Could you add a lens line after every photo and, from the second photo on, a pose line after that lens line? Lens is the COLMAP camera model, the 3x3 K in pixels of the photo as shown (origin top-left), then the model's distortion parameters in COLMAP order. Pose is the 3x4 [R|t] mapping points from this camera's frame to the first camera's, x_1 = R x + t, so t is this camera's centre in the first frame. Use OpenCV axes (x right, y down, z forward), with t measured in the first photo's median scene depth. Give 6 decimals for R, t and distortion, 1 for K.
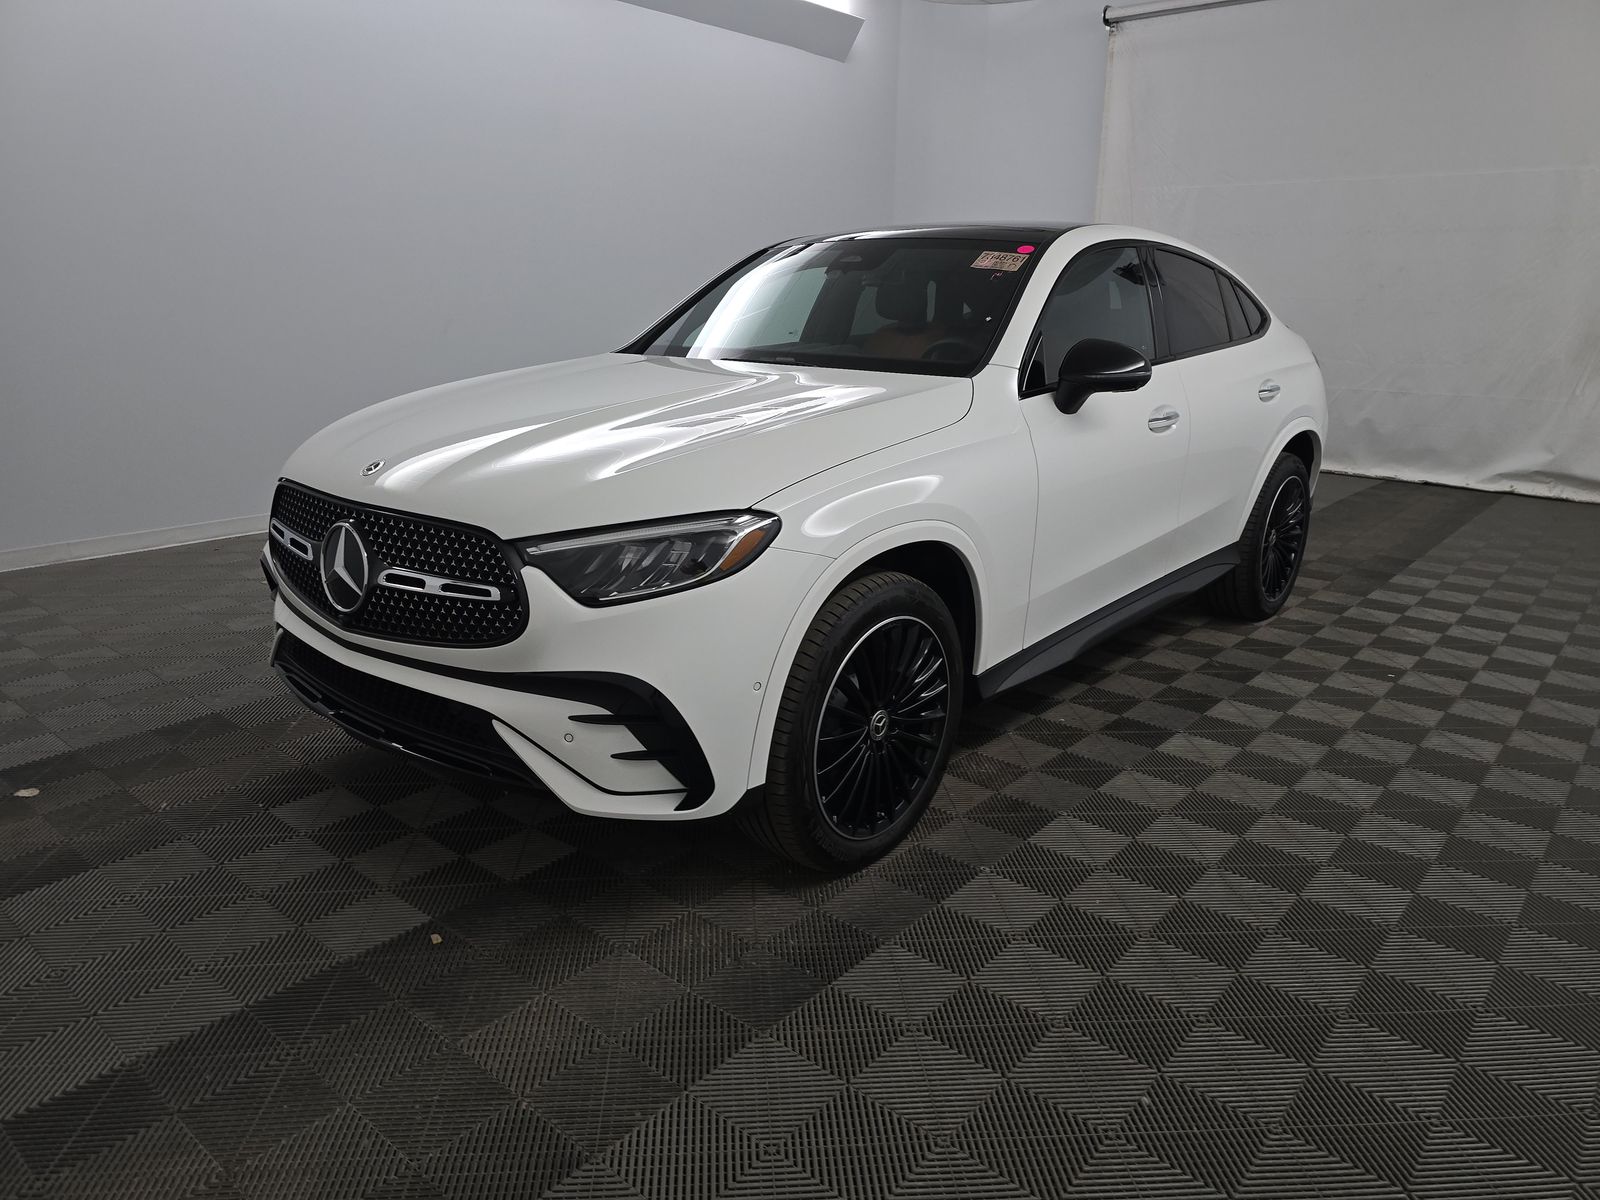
lens RADIAL K [[1088.1, 0, 800.0], [0, 1088.1, 600.0], [0, 0, 1]] dist [0.006338, -0.003014]
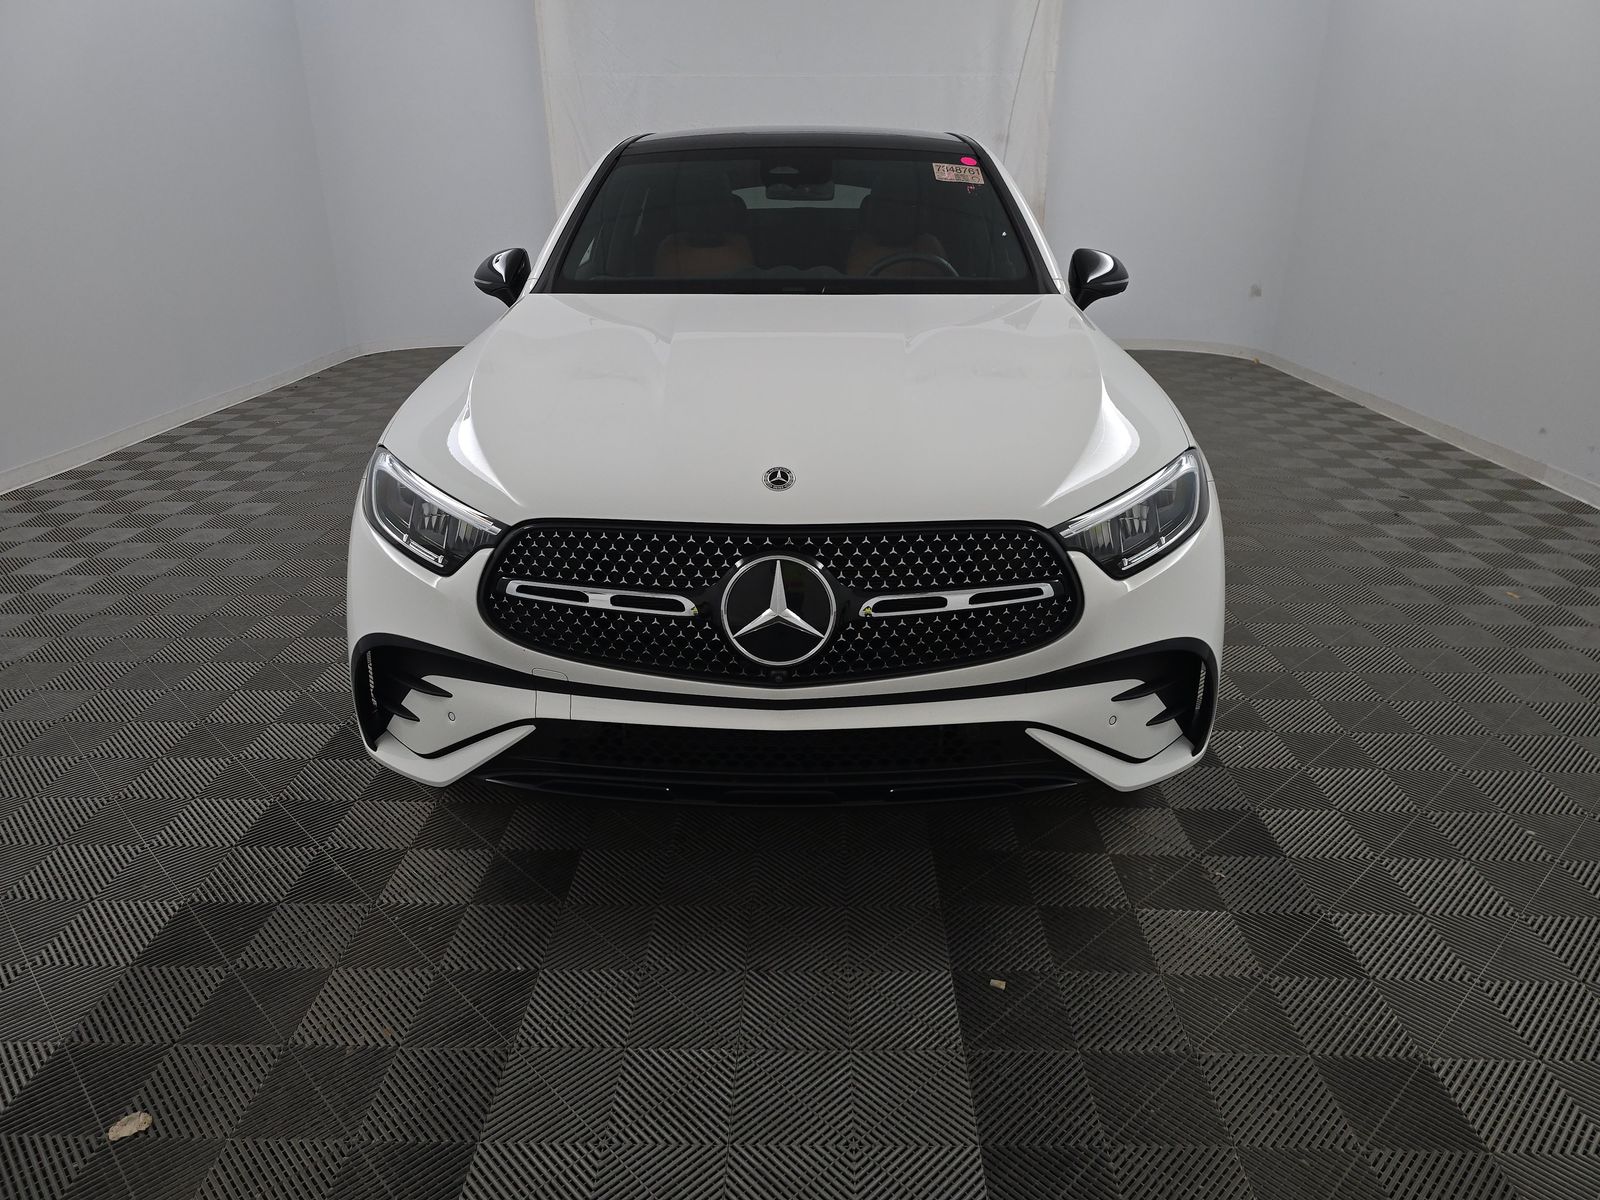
lens RADIAL K [[1088.1, 0, 800.0], [0, 1088.1, 600.0], [0, 0, 1]] dist [0.006338, -0.003014]
pose [[0.778285, -0.240297, 0.580111, -0.899630], [0.193252, 0.970699, 0.142820, -0.154700], [-0.597432, 0.000953, 0.801919, 0.376642]]
